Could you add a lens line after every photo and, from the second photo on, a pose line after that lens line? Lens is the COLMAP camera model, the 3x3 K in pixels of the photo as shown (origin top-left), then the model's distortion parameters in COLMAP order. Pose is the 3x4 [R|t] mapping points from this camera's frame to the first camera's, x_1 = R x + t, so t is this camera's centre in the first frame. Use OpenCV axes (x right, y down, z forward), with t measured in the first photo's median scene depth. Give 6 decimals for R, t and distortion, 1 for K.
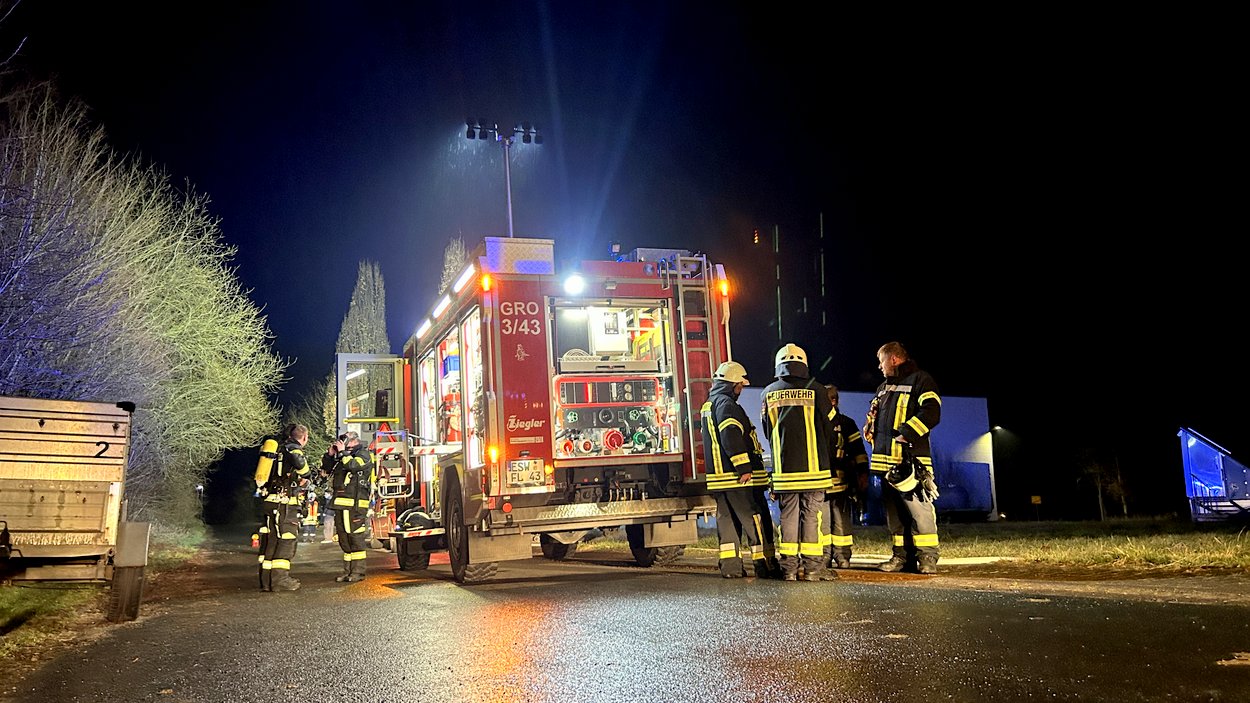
lens RADIAL K [[952.3, 0, 627.0], [0, 952.3, 354.0], [0, 0, 1]] dist [0.062006, -0.057997]
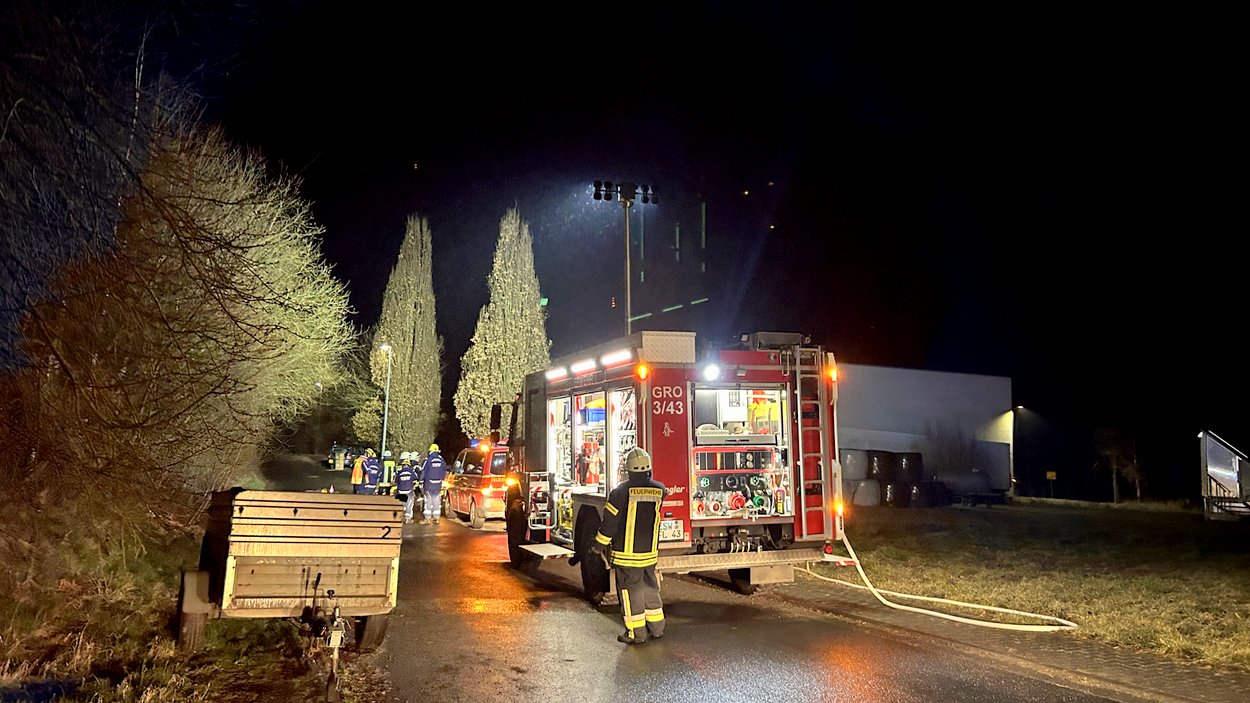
lens RADIAL K [[952.3, 0, 626.8], [0, 952.3, 346.9], [0, 0, 1]] dist [0.062006, -0.057997]
pose [[0.998608, 0.050847, -0.014001, -0.142410], [-0.049966, 0.997102, 0.057370, -0.162329], [0.016877, -0.056590, 0.998255, -0.184700]]
